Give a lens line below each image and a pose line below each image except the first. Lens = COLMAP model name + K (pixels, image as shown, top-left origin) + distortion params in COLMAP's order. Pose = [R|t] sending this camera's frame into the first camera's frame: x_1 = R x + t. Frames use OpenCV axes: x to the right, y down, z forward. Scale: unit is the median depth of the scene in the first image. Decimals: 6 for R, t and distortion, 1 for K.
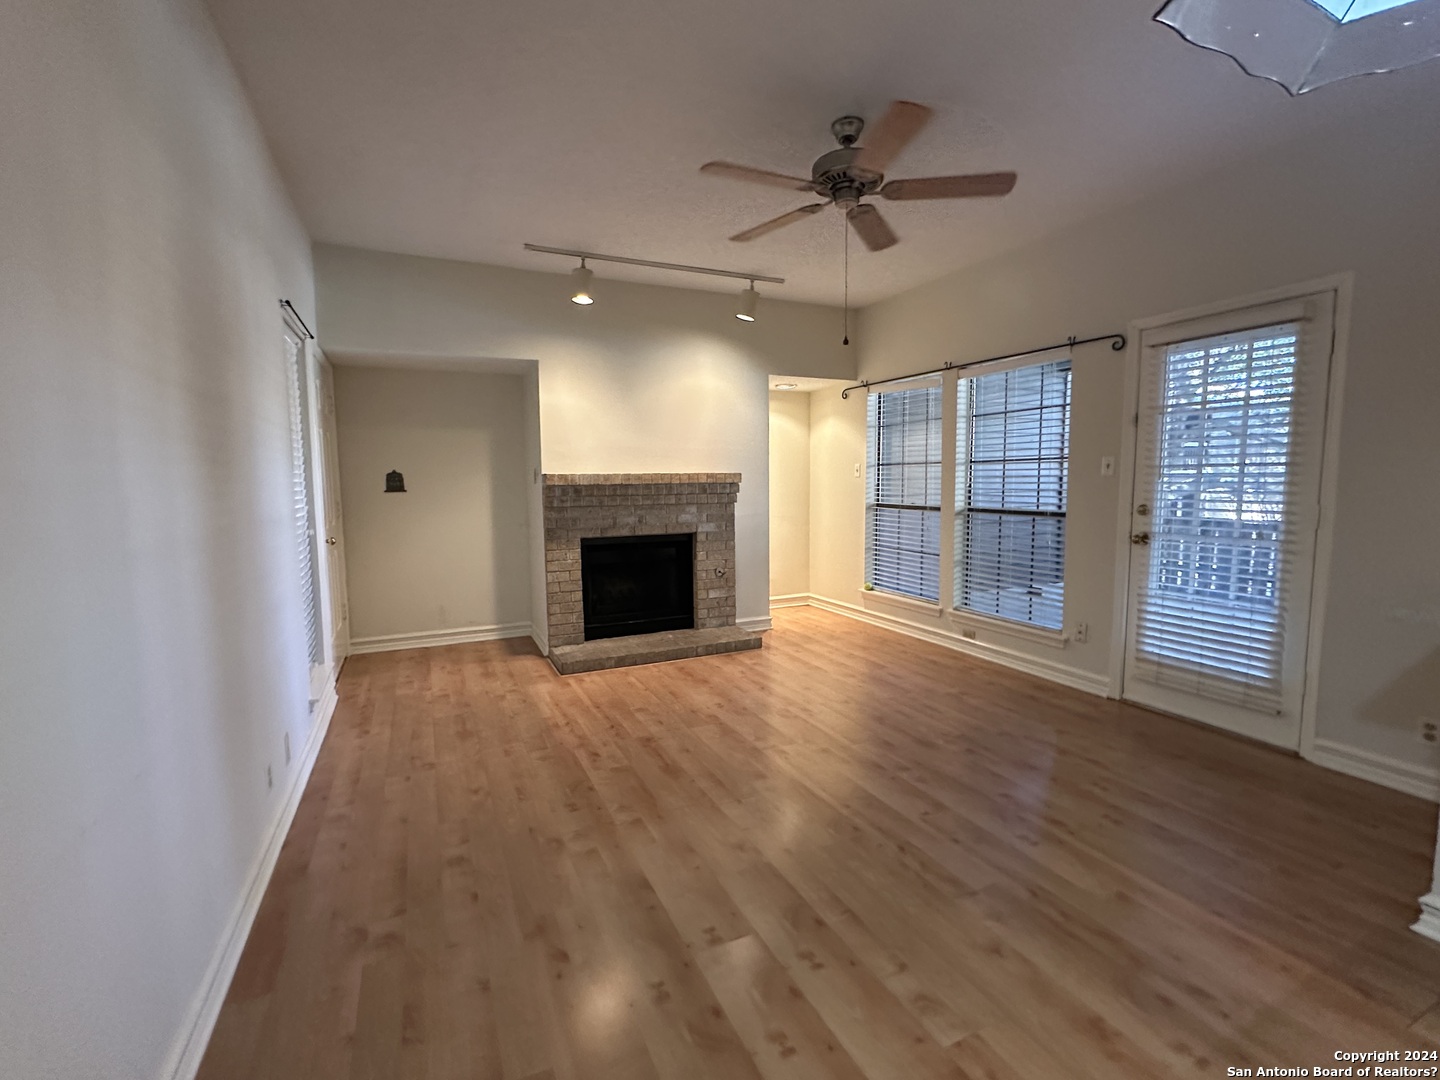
lens RADIAL K [[639.8, 0, 717.2], [0, 639.8, 539.8], [0, 0, 1]] dist [-0.002140, -0.000090]
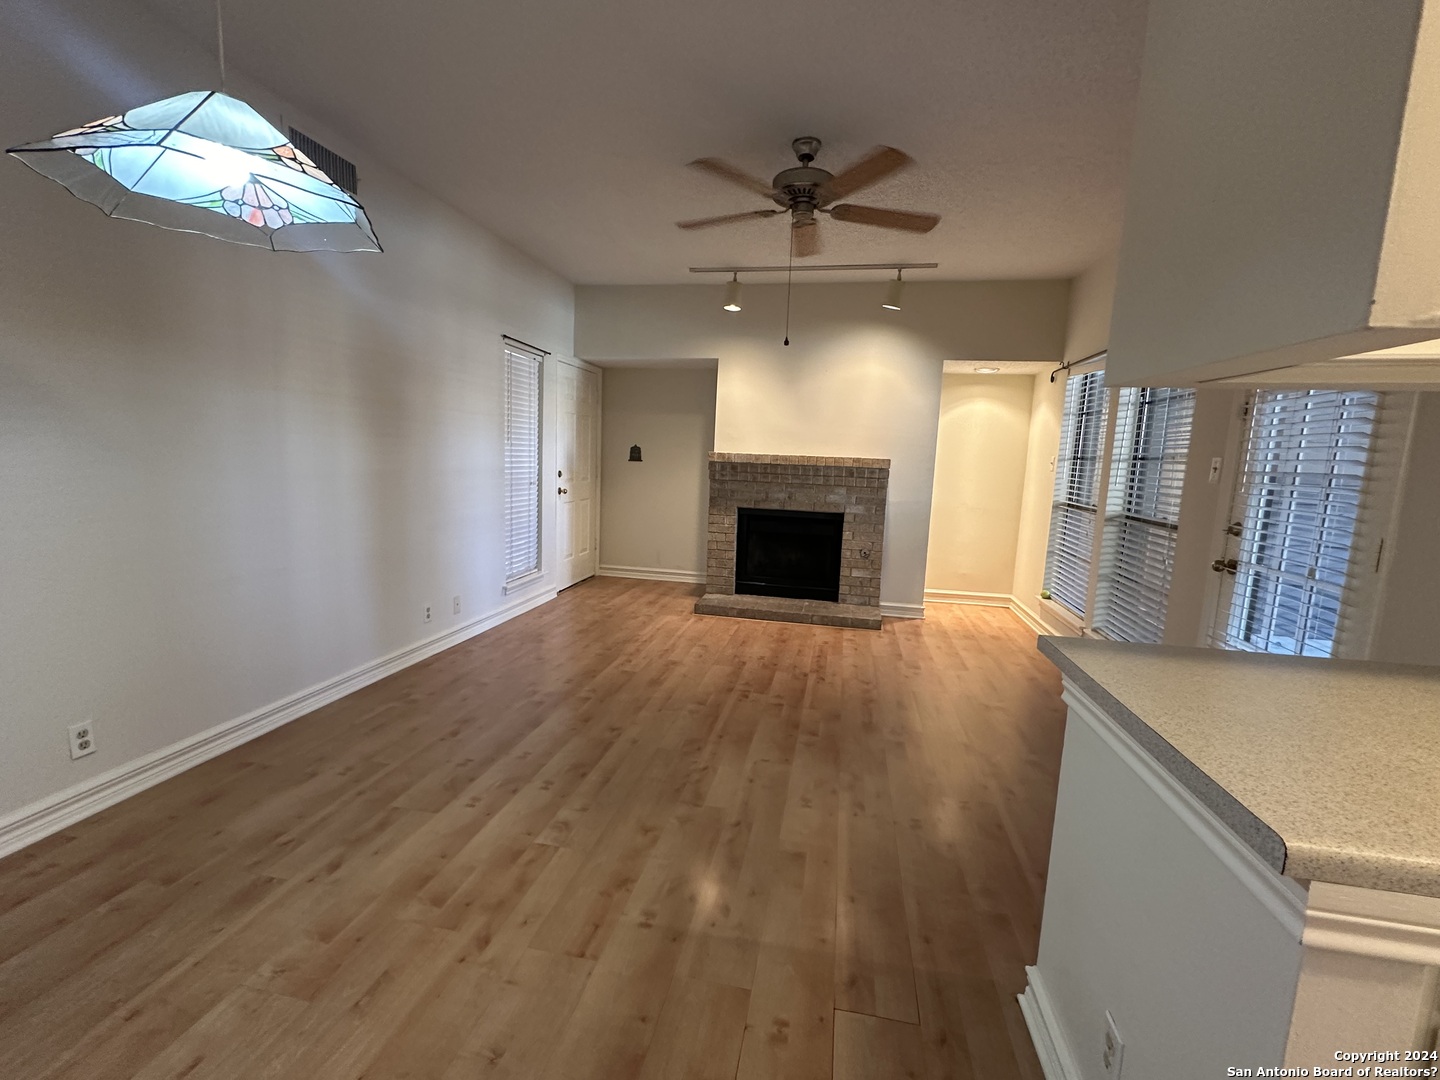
lens RADIAL K [[639.8, 0, 717.2], [0, 639.8, 539.8], [0, 0, 1]] dist [-0.002140, -0.000090]
pose [[0.804274, 0.120572, -0.581899, 0.467039], [-0.103946, 0.992648, 0.062012, -0.012615], [0.585098, 0.010611, 0.810893, 0.011684]]
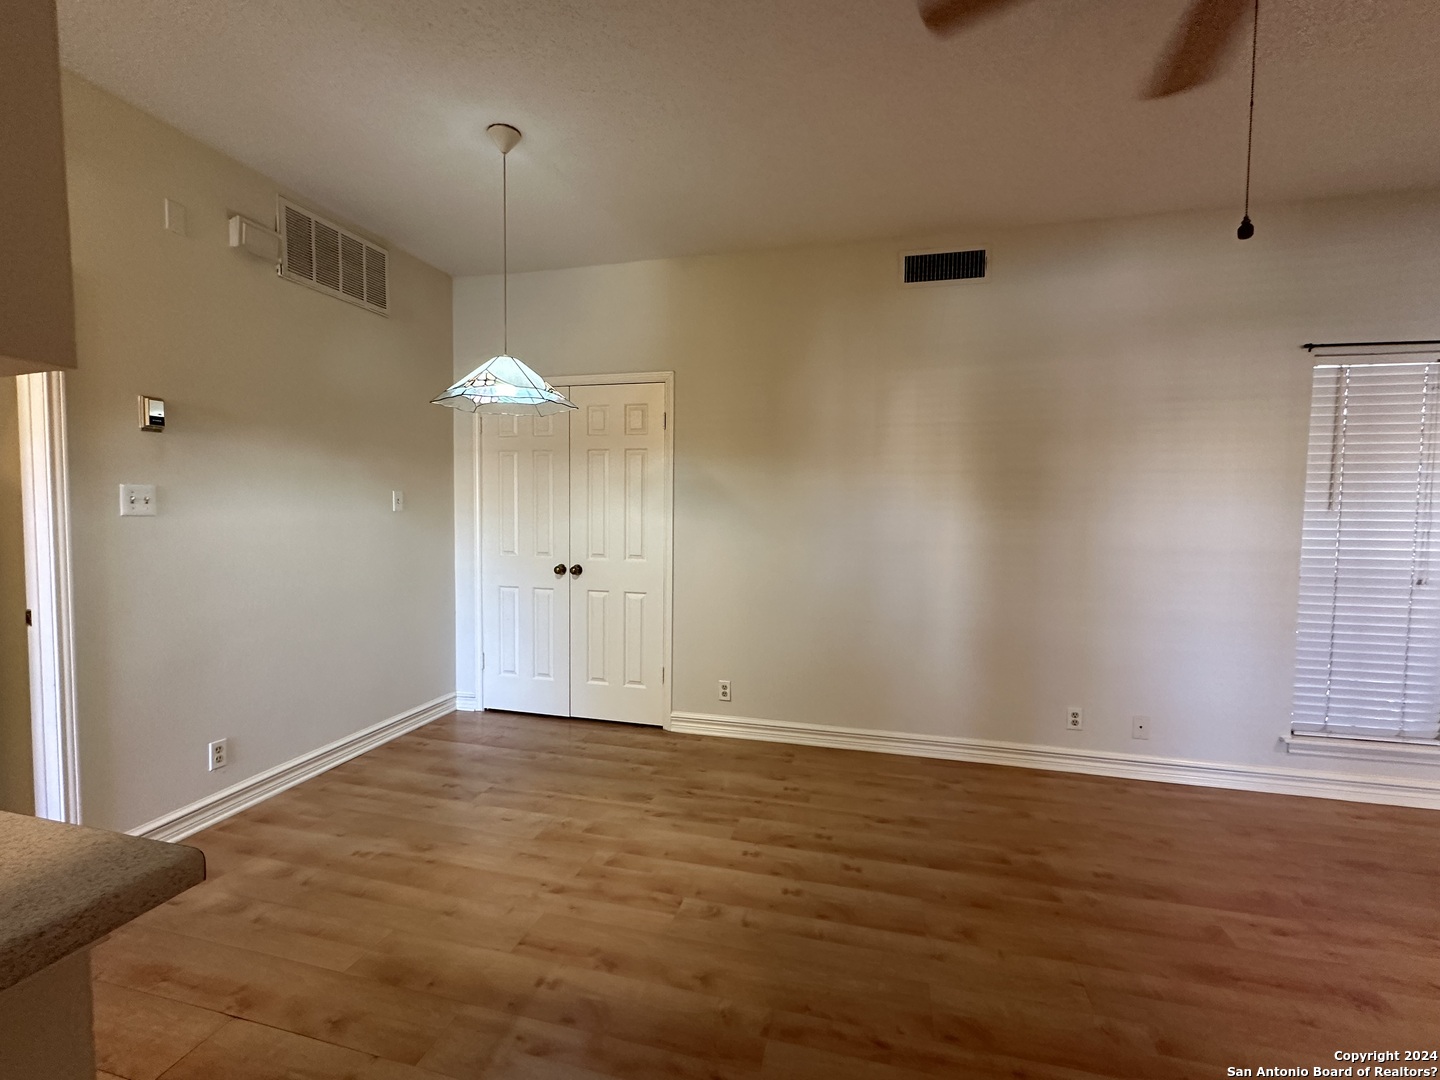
lens RADIAL K [[637.7, 0, 718.9], [0, 637.7, 541.5], [0, 0, 1]] dist [-0.000878, -0.000729]
pose [[-0.636570, 0.047973, -0.769725, 0.451525], [-0.073633, 0.989723, 0.122579, -0.073826], [0.767696, 0.134707, -0.626496, 0.598917]]
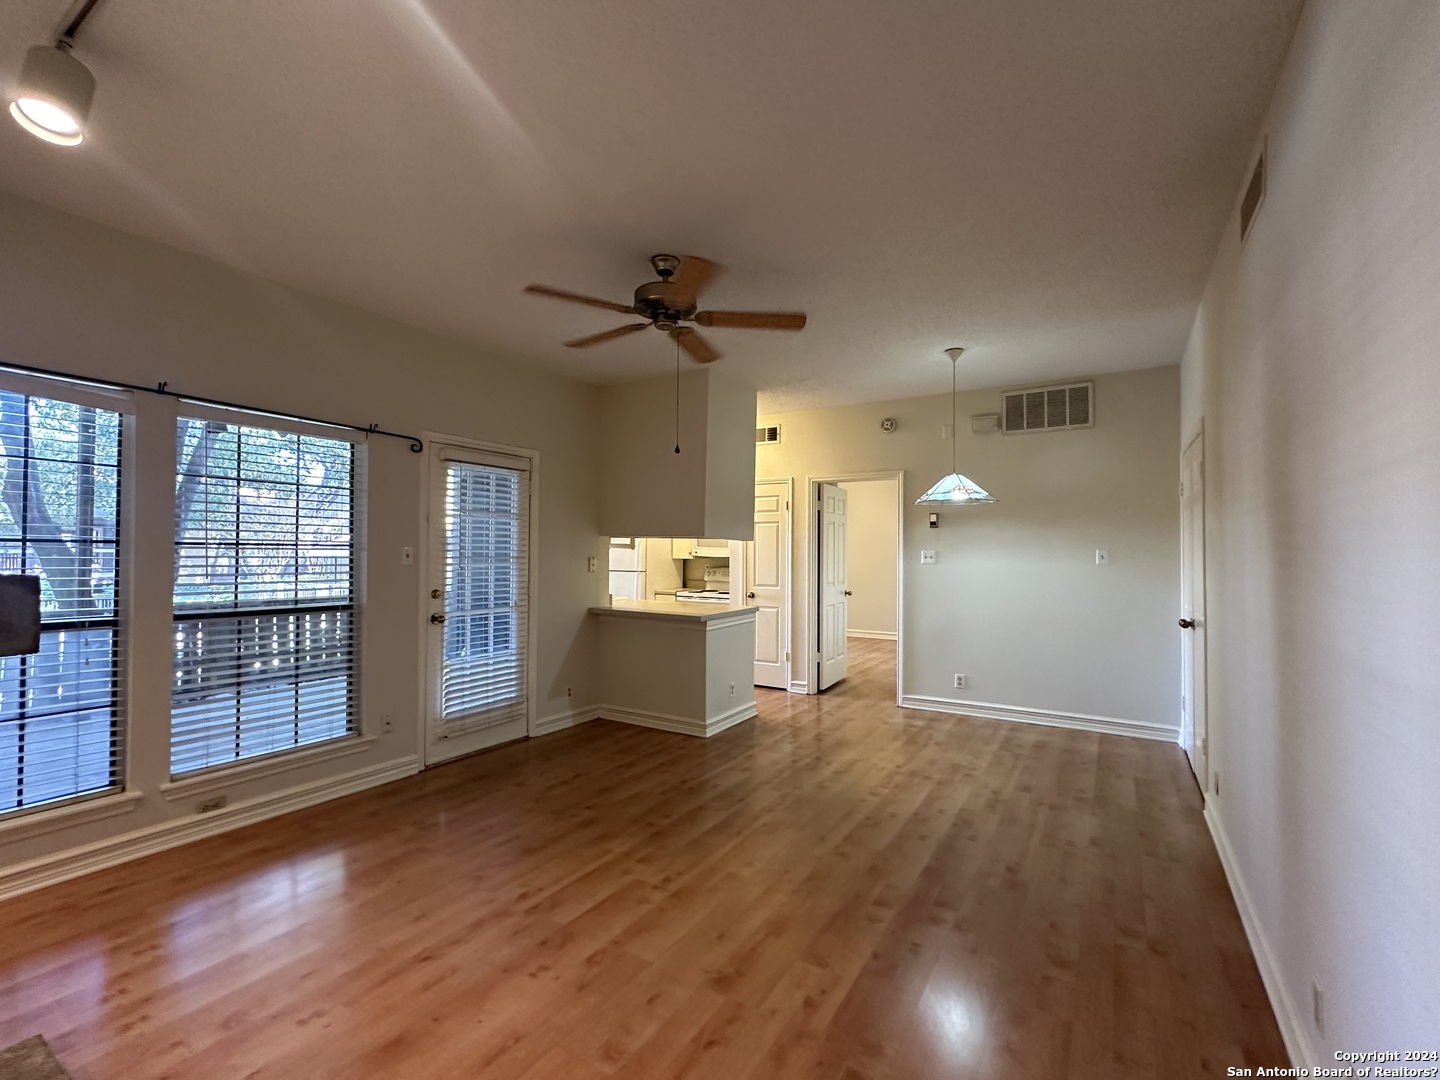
lens RADIAL K [[637.7, 0, 718.9], [0, 637.7, 541.5], [0, 0, 1]] dist [-0.000878, -0.000729]
pose [[-0.547910, 0.023042, 0.836220, -0.453230], [0.077486, 0.996721, 0.023306, -0.098841], [-0.832941, 0.077565, -0.547898, 0.916045]]
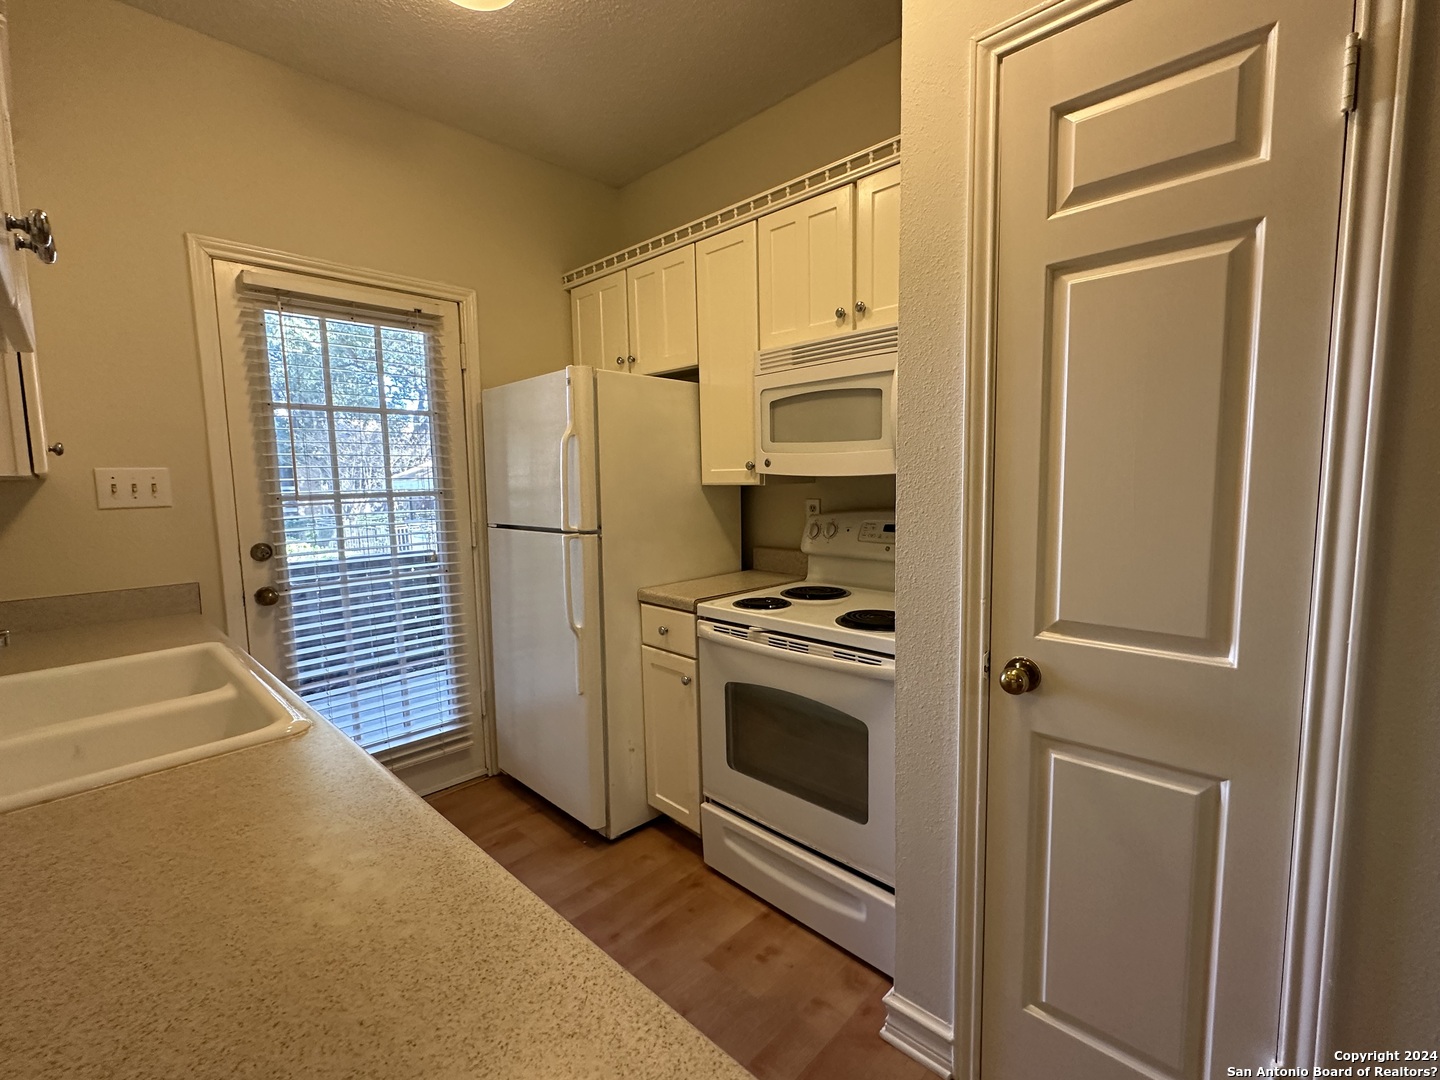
lens RADIAL K [[639.8, 0, 717.2], [0, 639.8, 539.8], [0, 0, 1]] dist [-0.002140, -0.000090]
pose [[-0.360249, -0.072808, 0.930011, 0.502183], [0.111860, 0.986385, 0.120551, -0.043160], [-0.926125, 0.147459, -0.347199, 0.286491]]
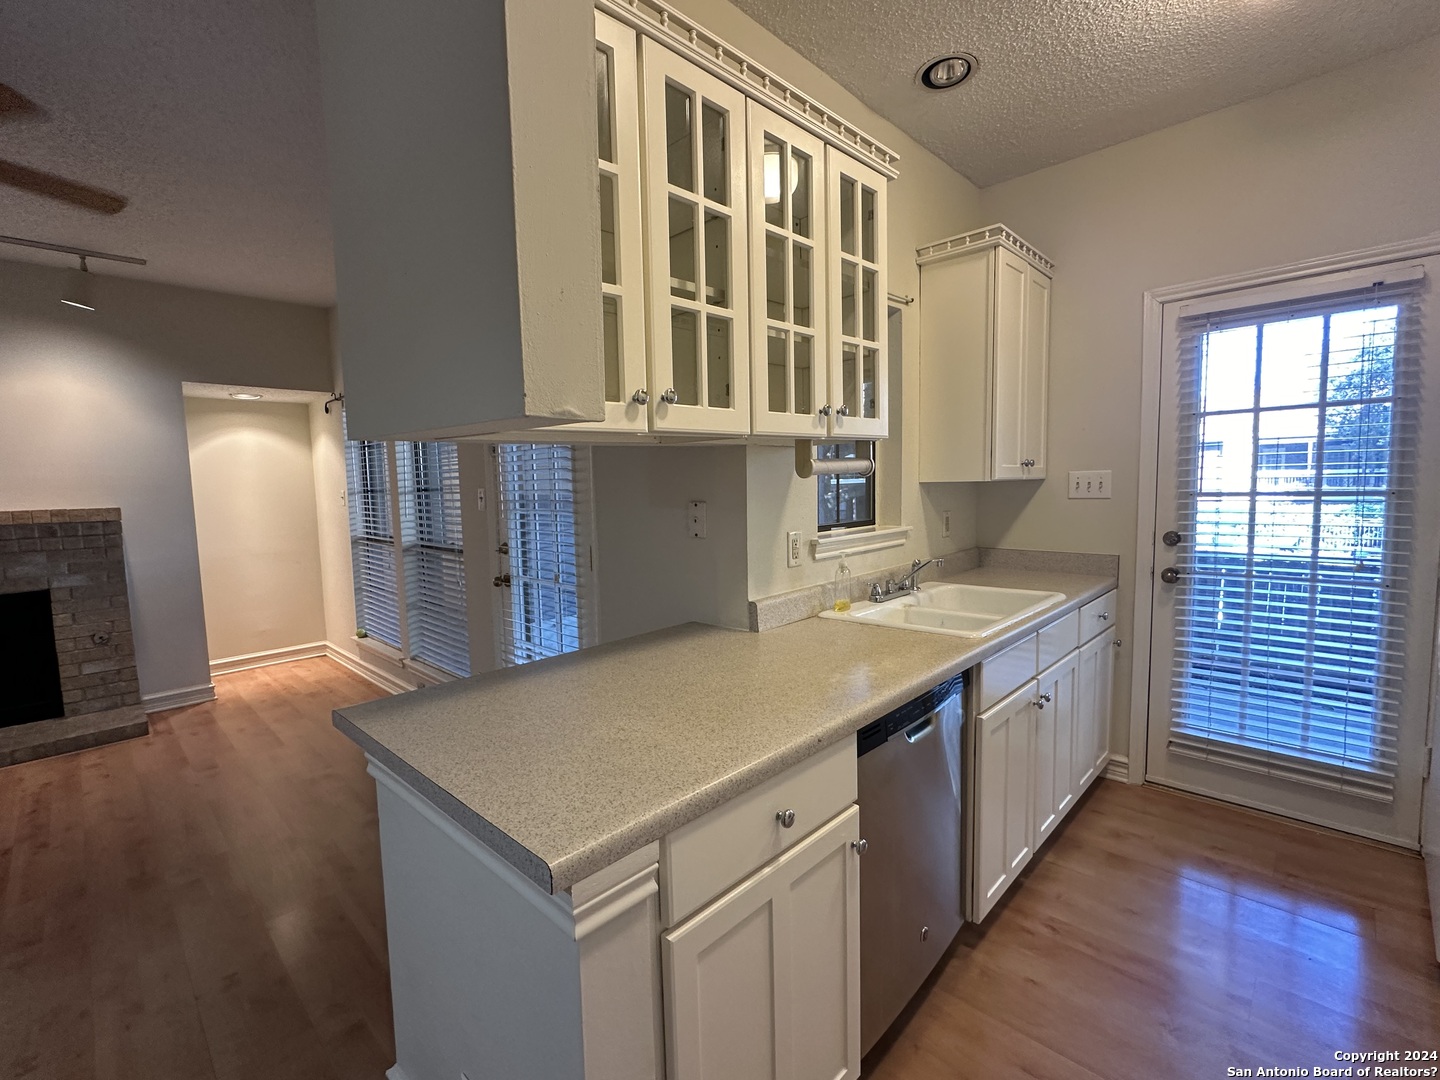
lens RADIAL K [[637.7, 0, 718.9], [0, 637.7, 541.5], [0, 0, 1]] dist [-0.000878, -0.000729]
pose [[0.935358, -0.044986, 0.350830, 0.482996], [0.048716, 0.998811, -0.001809, -0.030563], [-0.350331, 0.018783, 0.936438, 0.037631]]
